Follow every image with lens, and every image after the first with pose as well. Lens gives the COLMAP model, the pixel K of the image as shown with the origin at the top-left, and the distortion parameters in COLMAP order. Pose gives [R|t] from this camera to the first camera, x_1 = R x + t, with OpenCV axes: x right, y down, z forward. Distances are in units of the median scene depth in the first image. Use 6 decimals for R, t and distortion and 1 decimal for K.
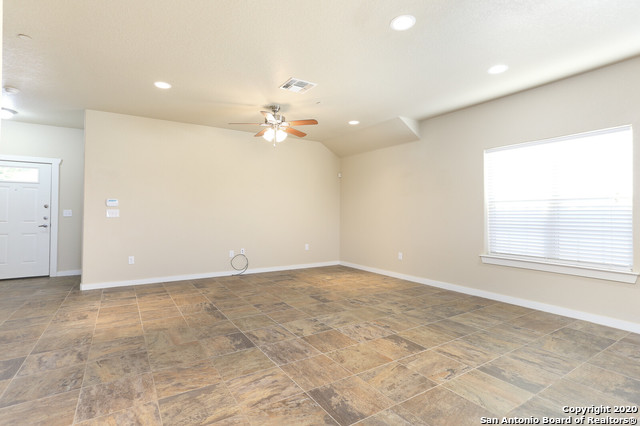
lens RADIAL K [[310.7, 0, 307.9], [0, 310.7, 208.9], [0, 0, 1]] dist [-0.042635, 0.020053]
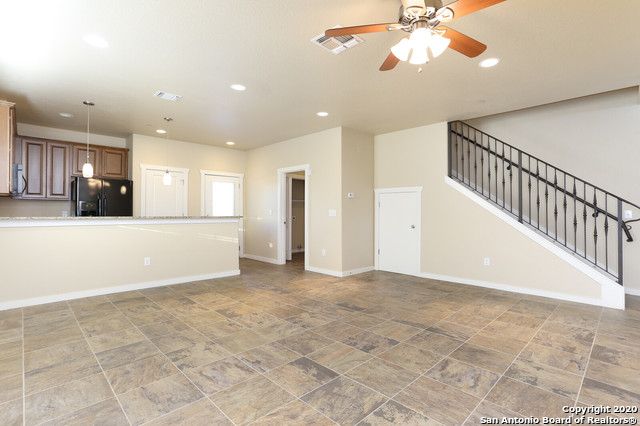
lens RADIAL K [[310.7, 0, 309.0], [0, 310.7, 210.4], [0, 0, 1]] dist [-0.042635, 0.020053]
pose [[-0.978306, -0.011210, -0.206862, 0.227335], [-0.006215, 0.999674, -0.024777, 0.033024], [0.207072, -0.022954, -0.978056, 2.113933]]
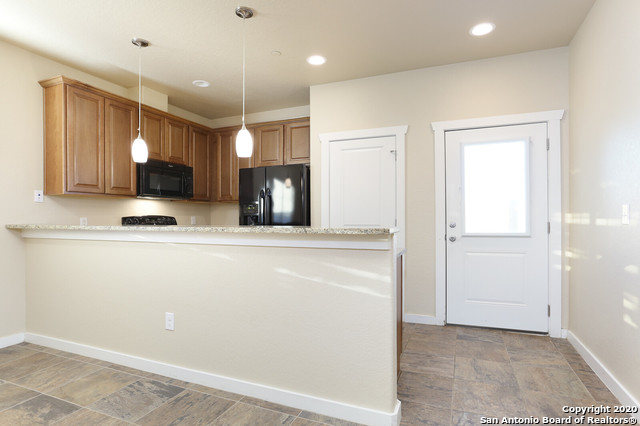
lens RADIAL K [[319.4, 0, 333.7], [0, 319.4, 225.5], [0, 0, 1]] dist [-0.040610, 0.012133]
pose [[-0.609140, -0.019410, 0.792825, -0.115774], [-0.011927, 0.999812, 0.015314, 0.014616], [-0.792973, -0.000128, -0.609256, 0.592598]]
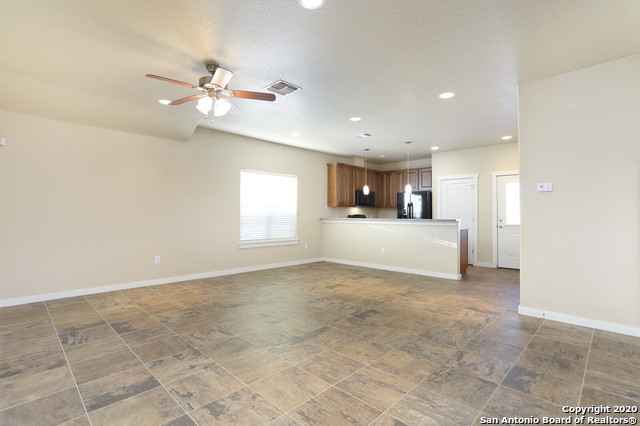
lens RADIAL K [[310.7, 0, 334.7], [0, 310.7, 209.0], [0, 0, 1]] dist [-0.042635, 0.020053]
pose [[-0.271060, 0.010601, 0.962504, -1.314430], [-0.024042, 0.999553, -0.017779, 0.011259], [-0.962262, -0.027960, -0.270684, 1.367982]]
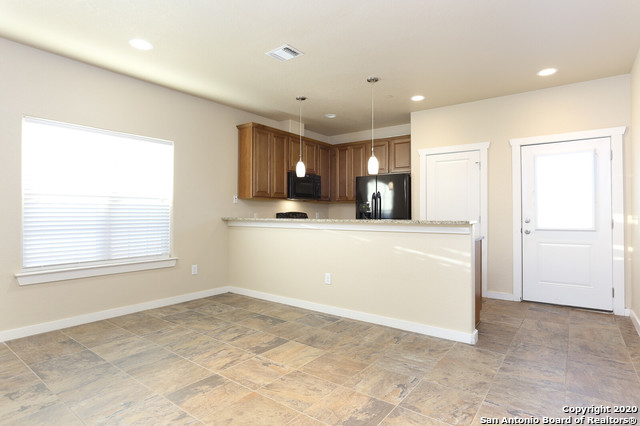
lens RADIAL K [[339.6, 0, 336.8], [0, 339.6, 209.1], [0, 0, 1]] dist [-0.037060, 0.012141]
pose [[-0.388282, 0.005034, 0.921527, -0.505189], [-0.019302, 0.999721, -0.013594, 0.009579], [-0.921338, -0.023066, -0.388077, 0.915244]]
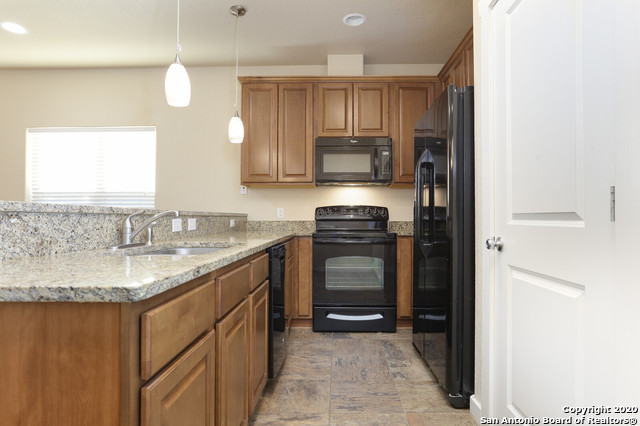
lens RADIAL K [[368.4, 0, 327.2], [0, 368.4, 212.2], [0, 0, 1]] dist [-0.035917, 0.012943]
pose [[0.534298, 0.006092, 0.845274, 0.273959], [-0.011355, 0.999936, -0.000030, 0.031319], [-0.845220, -0.009582, 0.534333, -0.262197]]
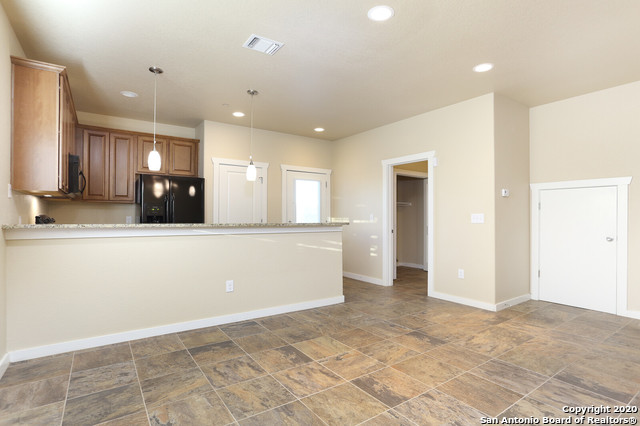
lens RADIAL K [[319.4, 0, 307.7], [0, 319.4, 215.6], [0, 0, 1]] dist [-0.040610, 0.012133]
pose [[-0.999281, -0.008940, -0.036836, 0.464472], [-0.008066, 0.999684, -0.023816, 0.028579], [0.037037, -0.023502, -0.999037, 1.596506]]
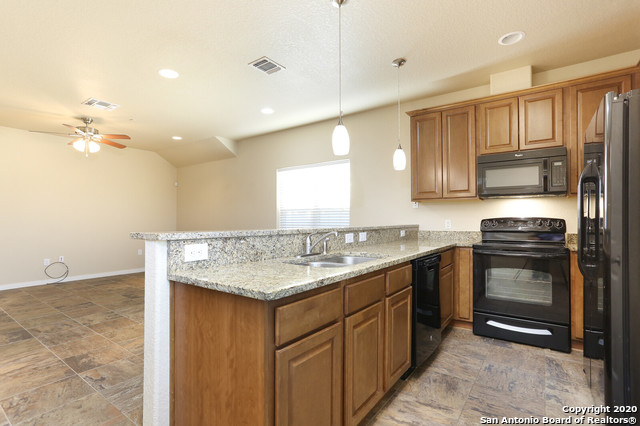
lens RADIAL K [[310.7, 0, 314.1], [0, 310.7, 215.9], [0, 0, 1]] dist [-0.042635, 0.020053]
pose [[0.925546, -0.004199, 0.378613, 0.321555], [0.001807, 0.999976, 0.006674, -0.007906], [-0.378632, -0.005493, 0.925531, -0.376092]]
